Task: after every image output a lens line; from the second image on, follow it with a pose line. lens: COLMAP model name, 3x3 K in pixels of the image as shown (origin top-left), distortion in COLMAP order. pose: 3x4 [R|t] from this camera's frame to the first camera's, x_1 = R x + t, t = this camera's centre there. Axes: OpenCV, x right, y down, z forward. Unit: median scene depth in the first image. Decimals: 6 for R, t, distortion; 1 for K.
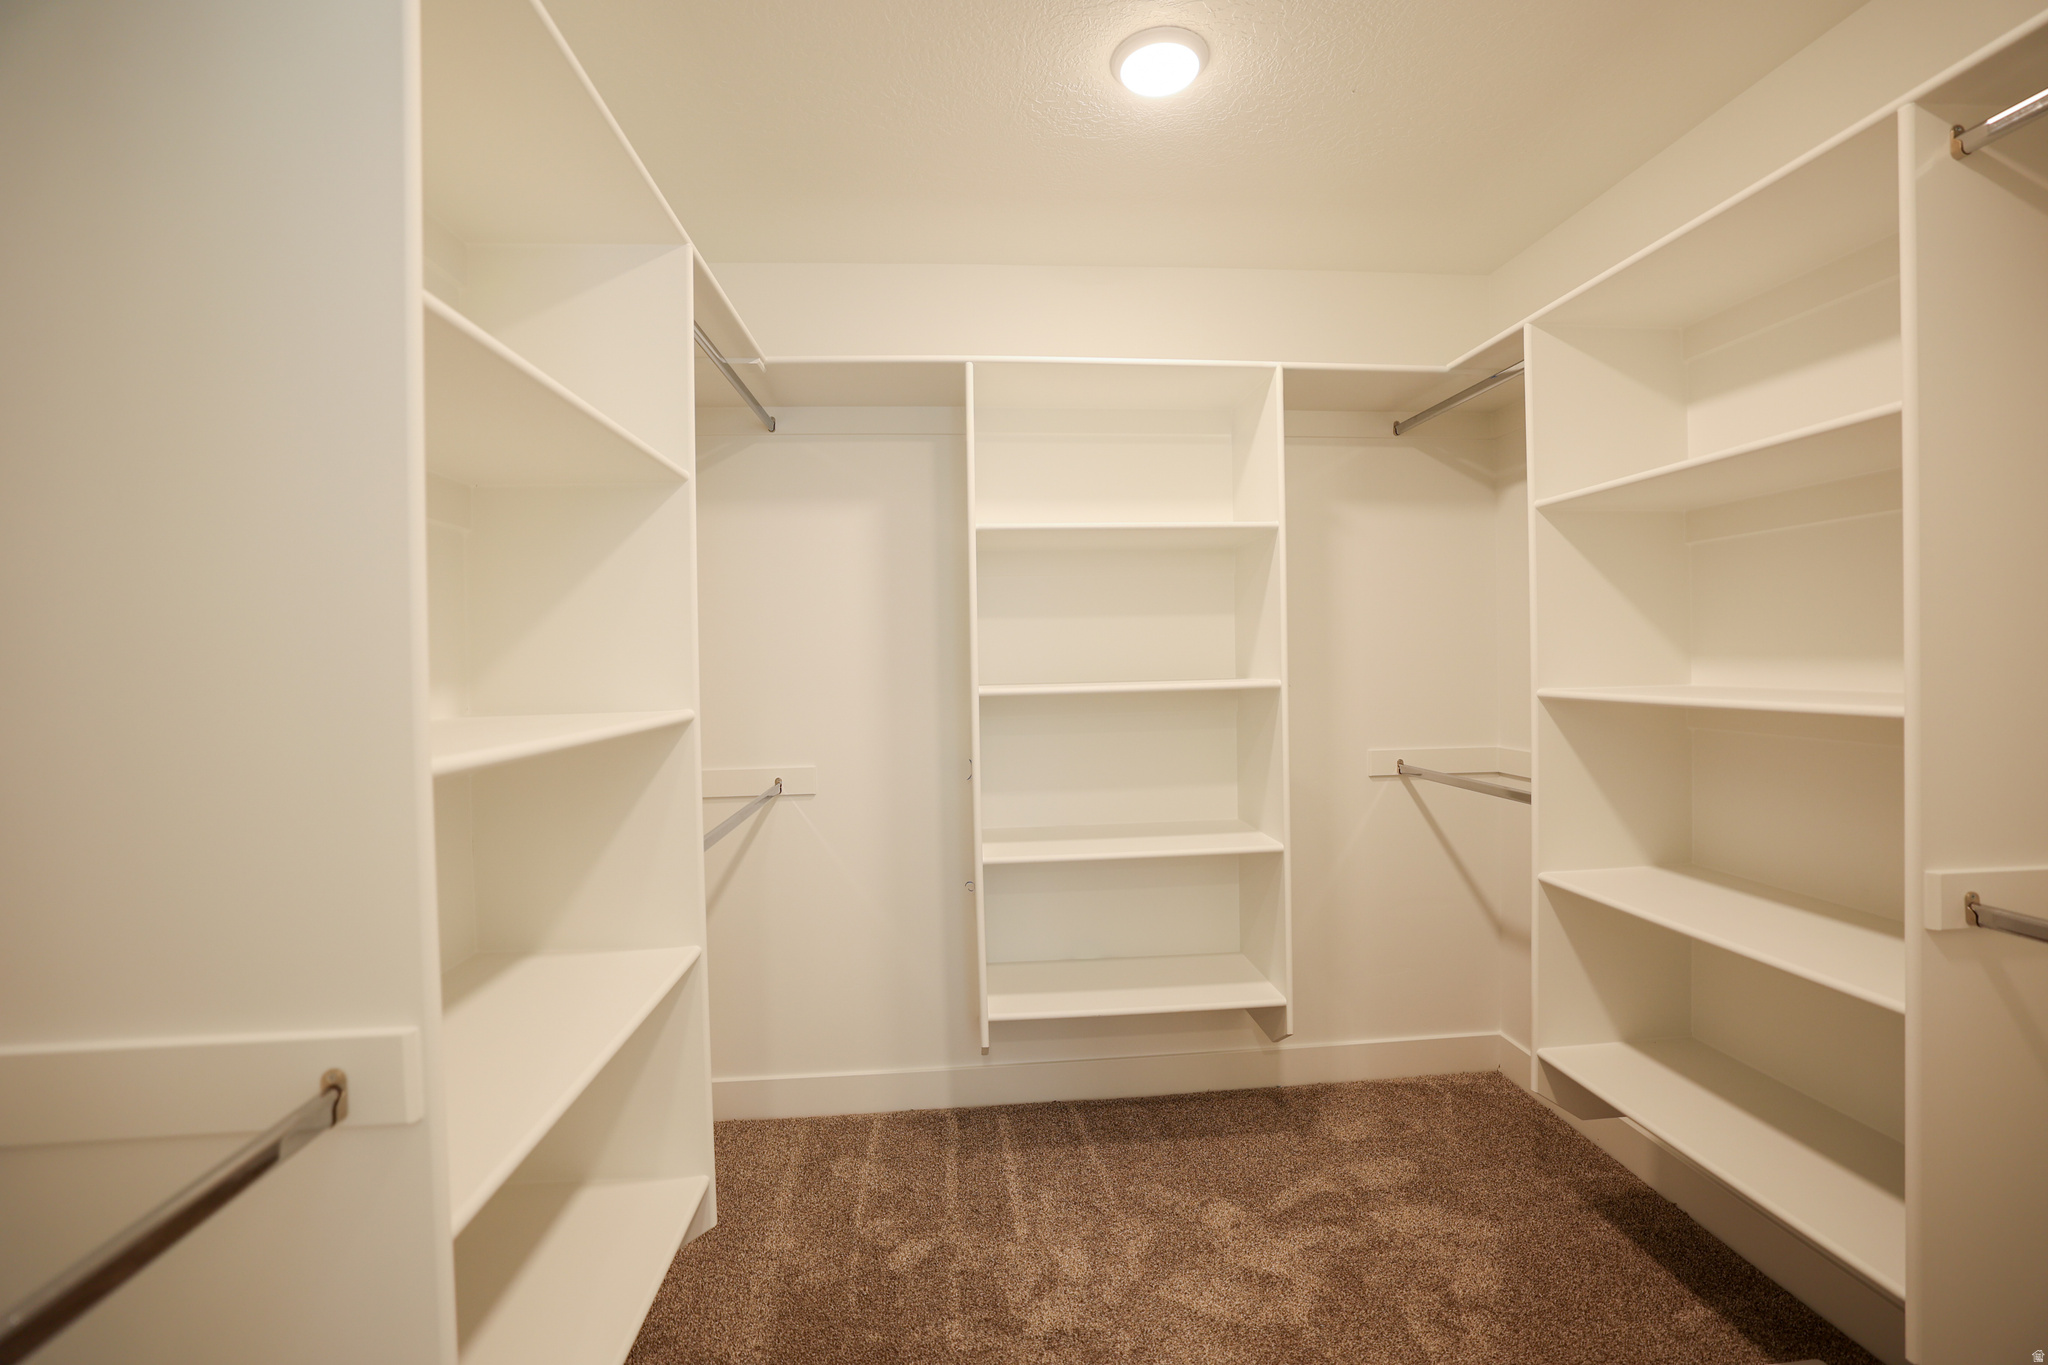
lens RADIAL K [[878.3, 0, 1026.2], [0, 878.3, 671.1], [0, 0, 1]] dist [-0.052024, 0.020564]
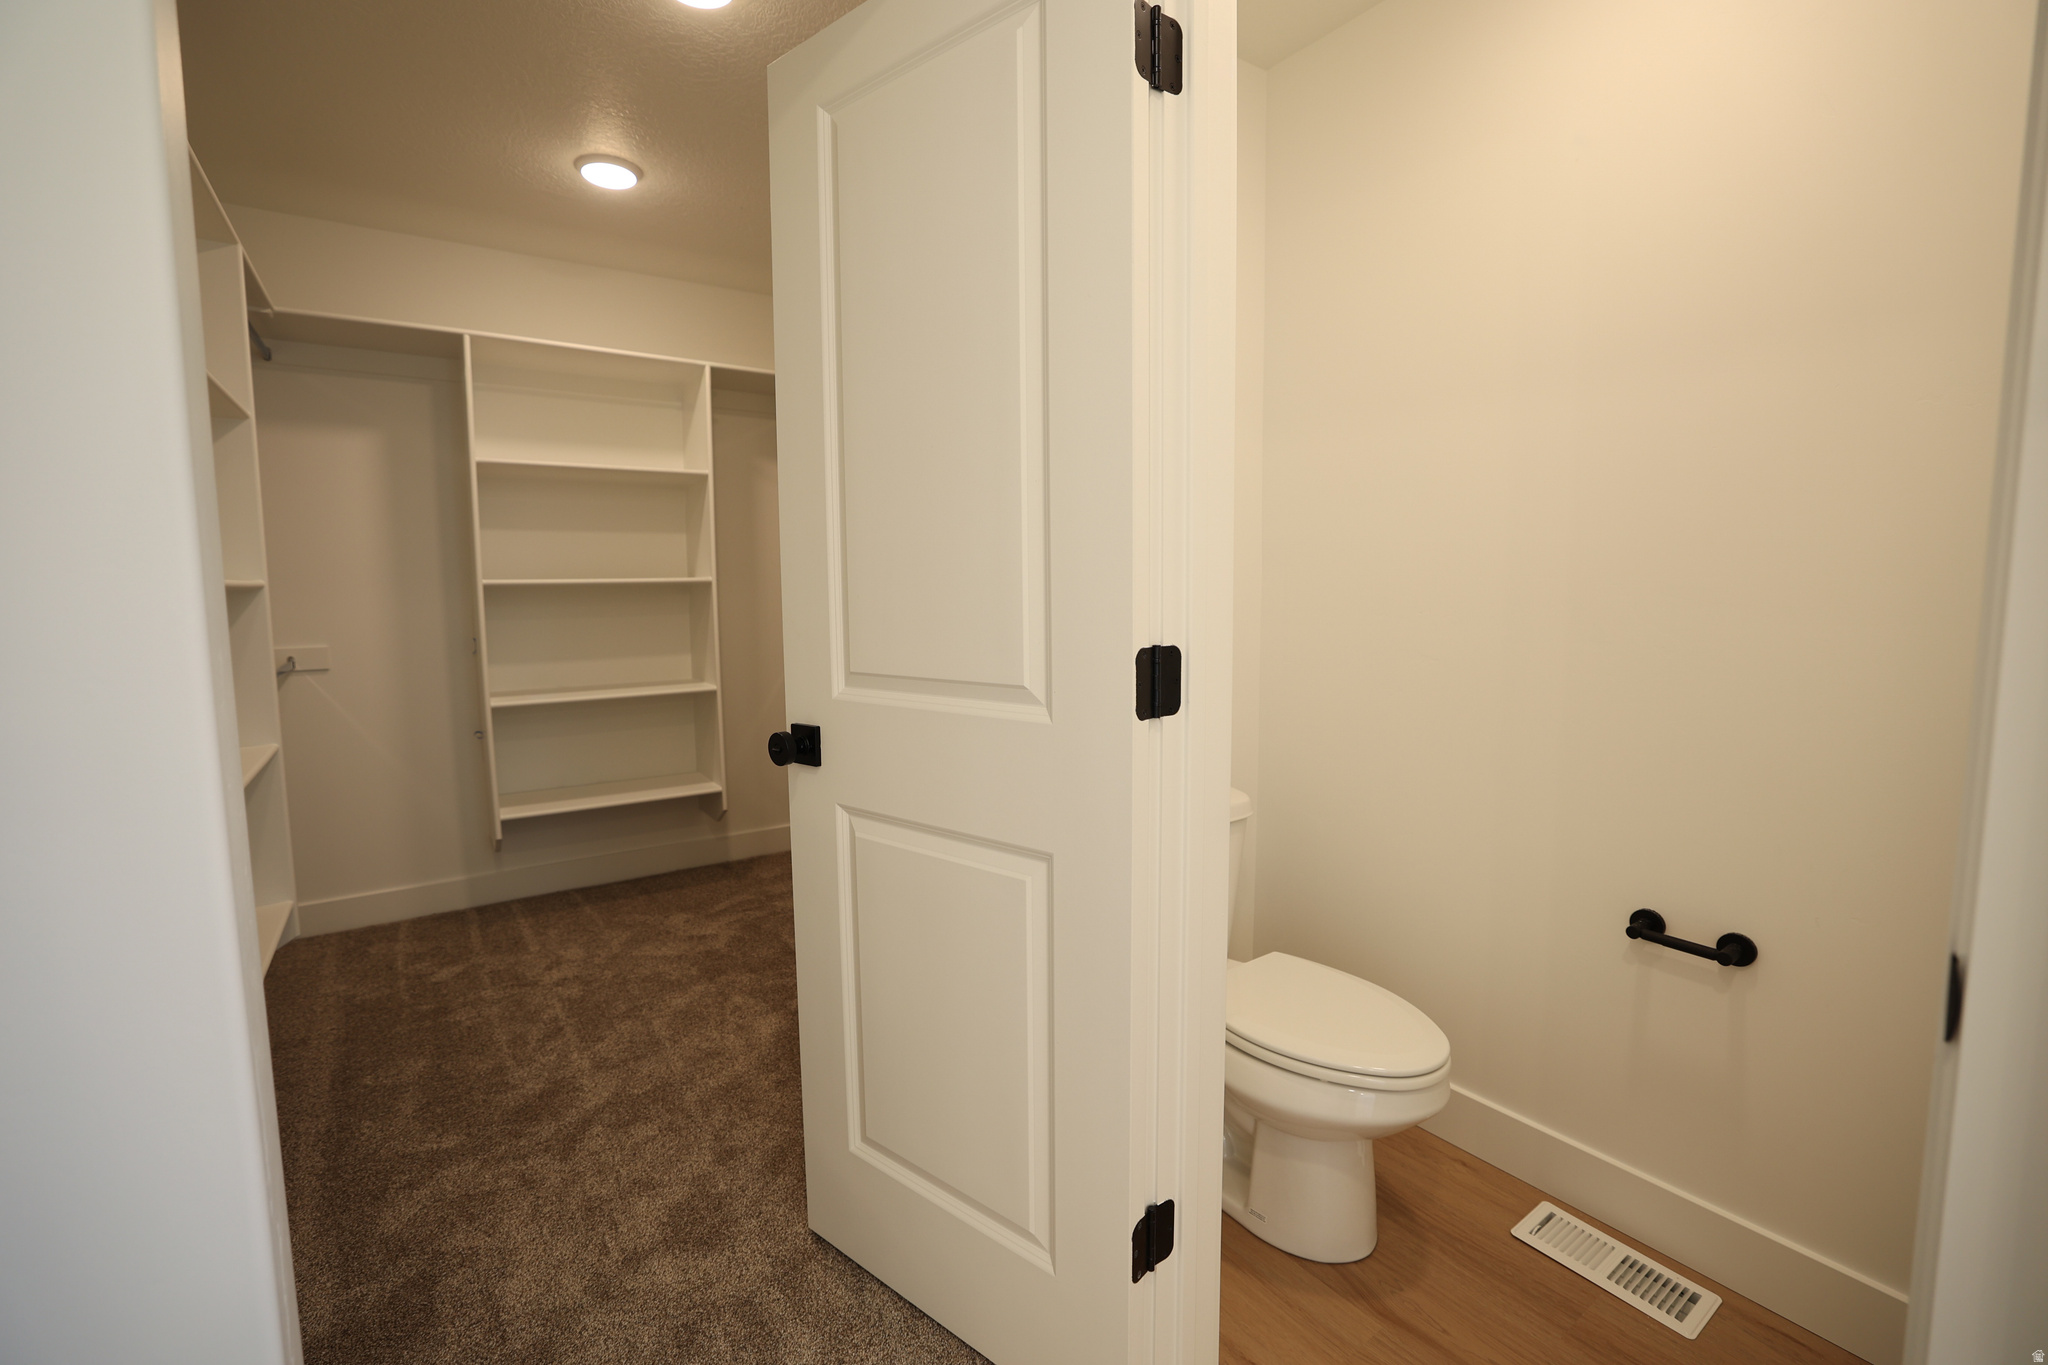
lens RADIAL K [[878.3, 0, 1026.2], [0, 878.3, 671.1], [0, 0, 1]] dist [-0.052024, 0.020564]
pose [[0.861086, -0.035193, 0.507239, -0.011206], [-0.004516, 0.997033, 0.076842, 0.055024], [-0.508439, -0.068458, 0.858373, -0.595374]]
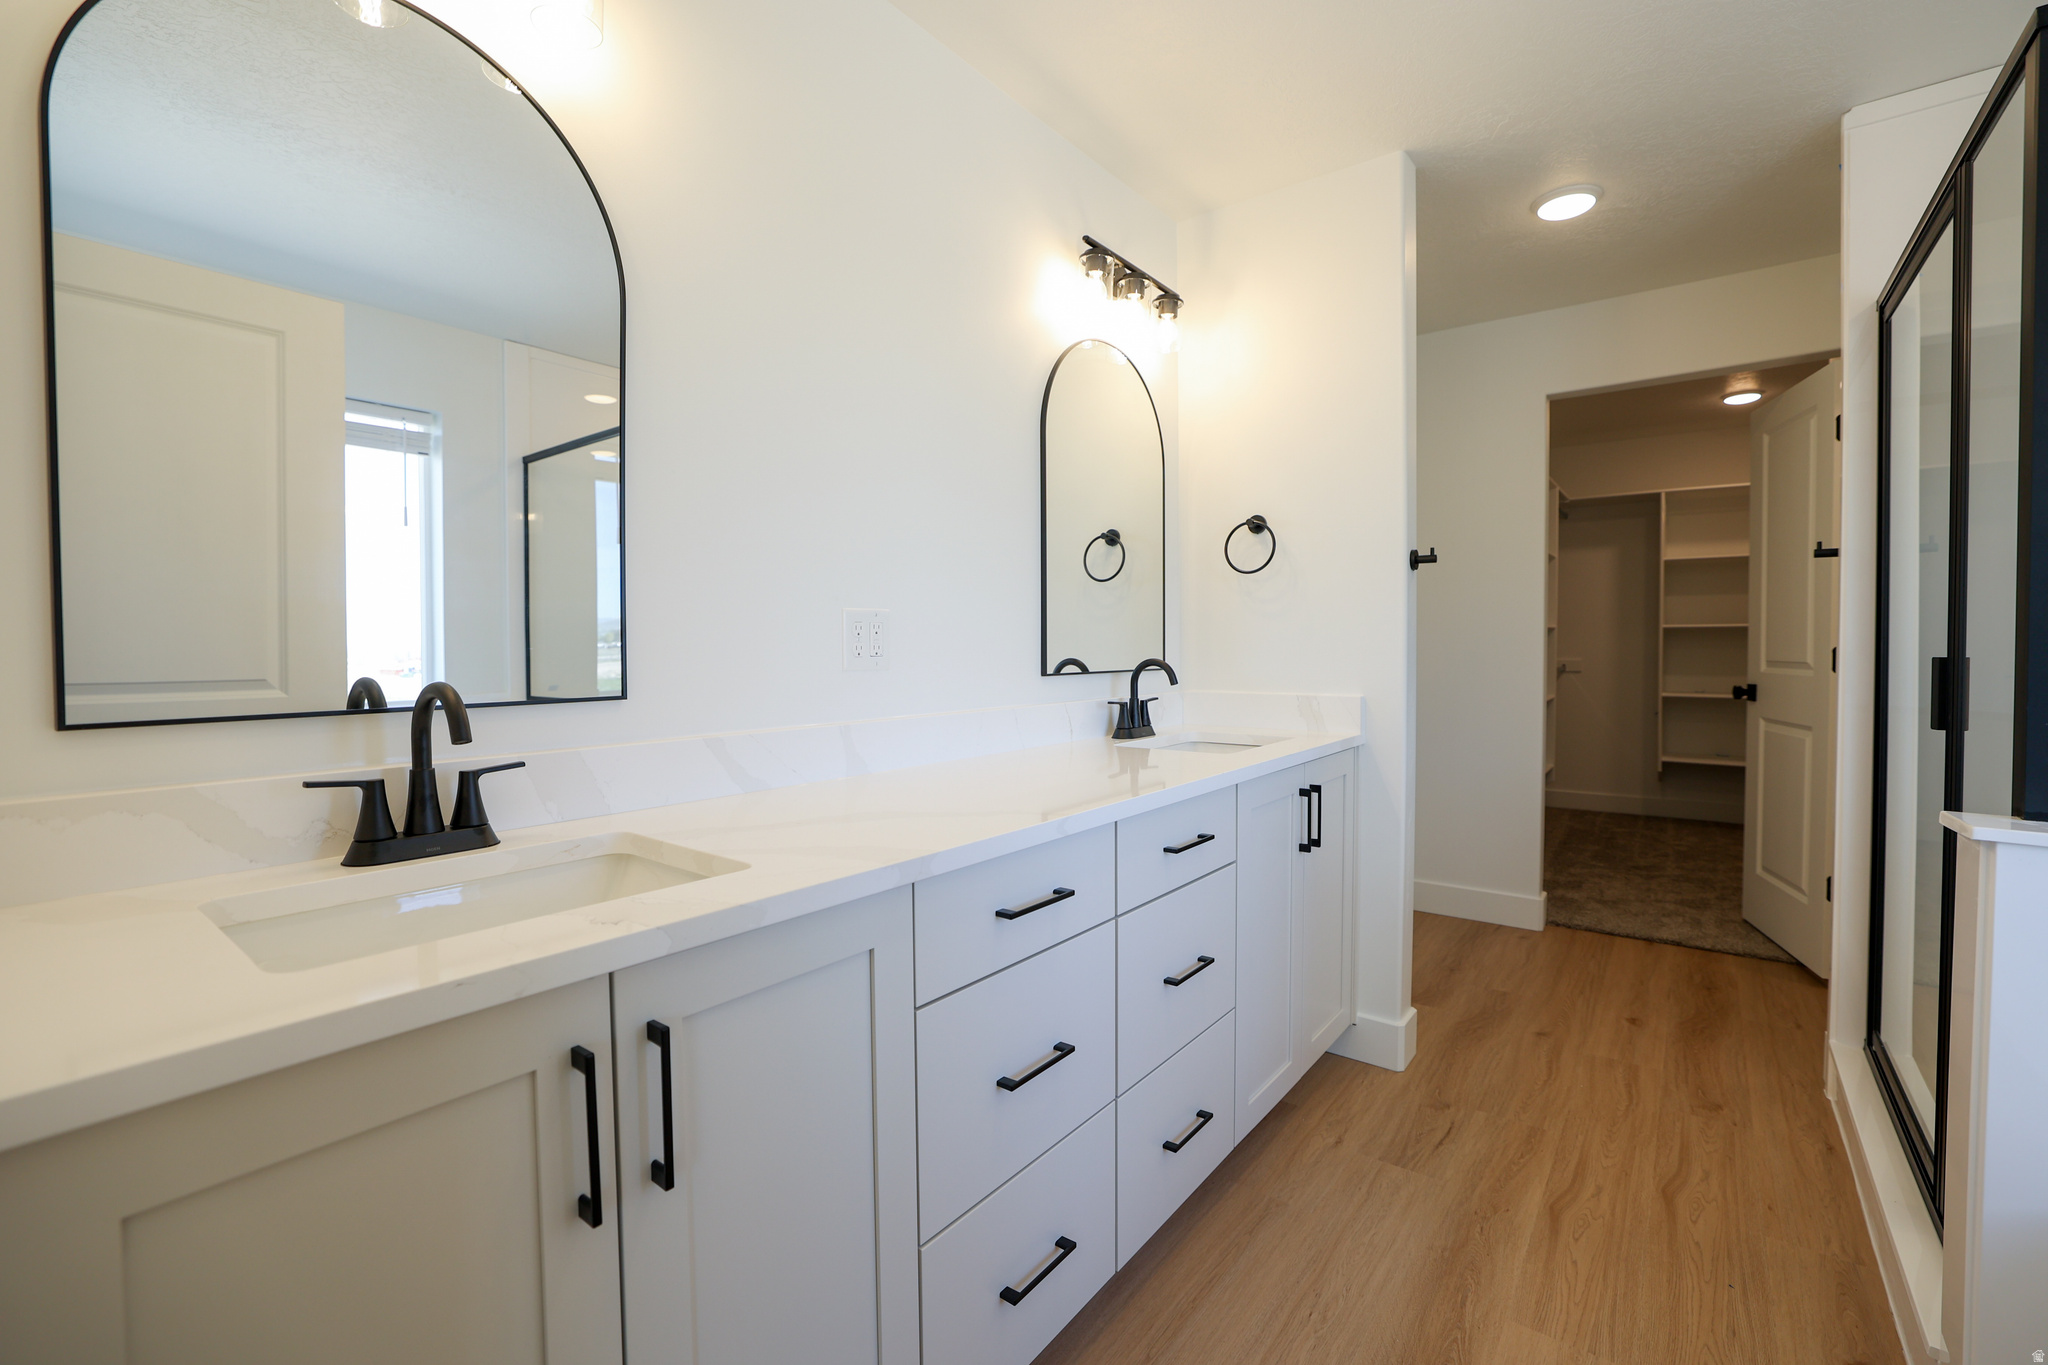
lens RADIAL K [[878.3, 0, 1026.2], [0, 878.3, 671.1], [0, 0, 1]] dist [-0.052024, 0.020564]
pose [[0.736754, 0.037176, -0.675138, 0.262220], [-0.016378, 0.999176, 0.037147, 0.089523], [0.675963, -0.016311, 0.736755, -1.993411]]
